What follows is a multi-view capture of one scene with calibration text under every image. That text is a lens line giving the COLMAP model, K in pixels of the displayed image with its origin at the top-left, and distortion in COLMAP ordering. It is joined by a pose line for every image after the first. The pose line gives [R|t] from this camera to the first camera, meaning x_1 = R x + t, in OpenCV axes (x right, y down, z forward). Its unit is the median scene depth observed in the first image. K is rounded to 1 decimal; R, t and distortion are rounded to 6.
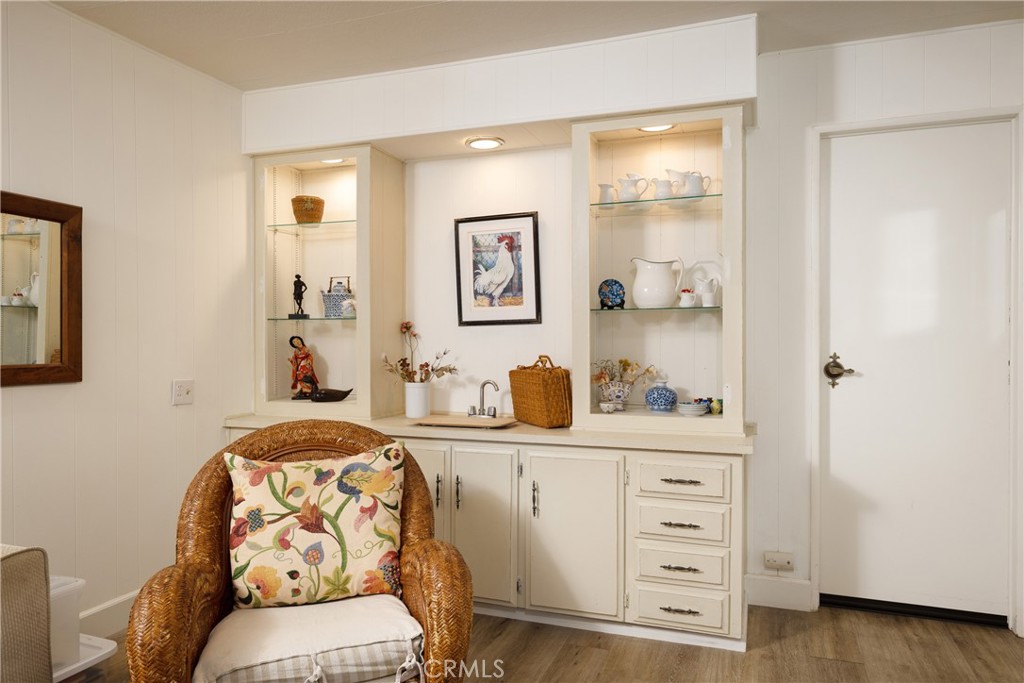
lens RADIAL K [[675.2, 0, 512.8], [0, 675.2, 341.8], [0, 0, 1]] dist [0.003011, -0.000573]
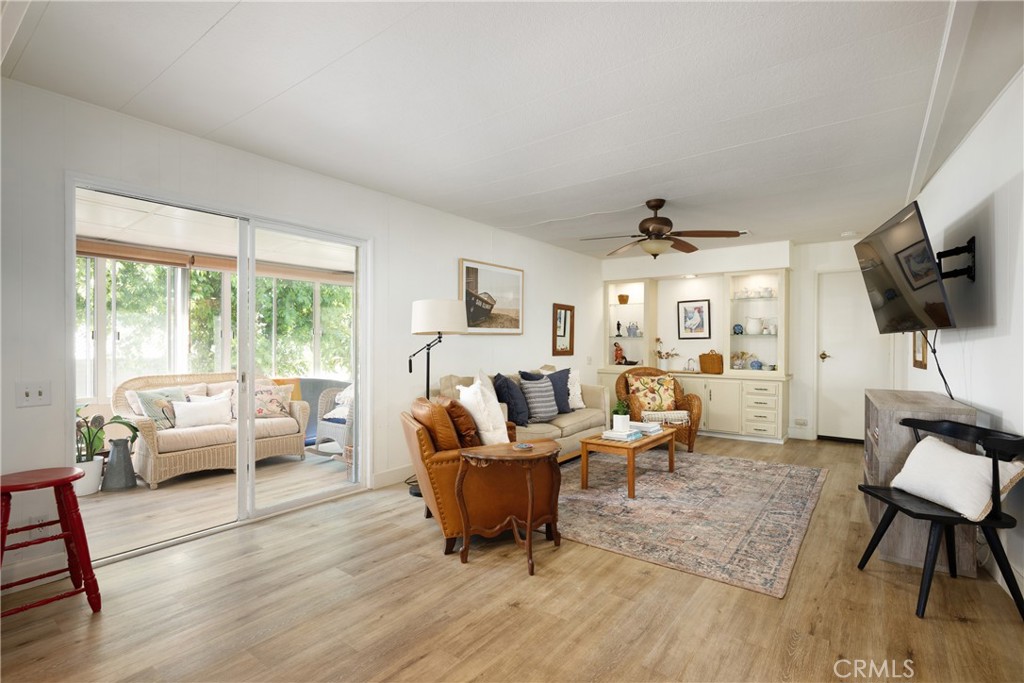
lens RADIAL K [[493.4, 0, 508.1], [0, 493.4, 345.7], [0, 0, 1]] dist [-0.001803, -0.000148]
pose [[0.956342, 0.007348, -0.292156, -0.182568], [-0.007355, 0.999972, 0.001076, 0.006525], [0.292156, 0.001120, 0.956370, -1.343155]]
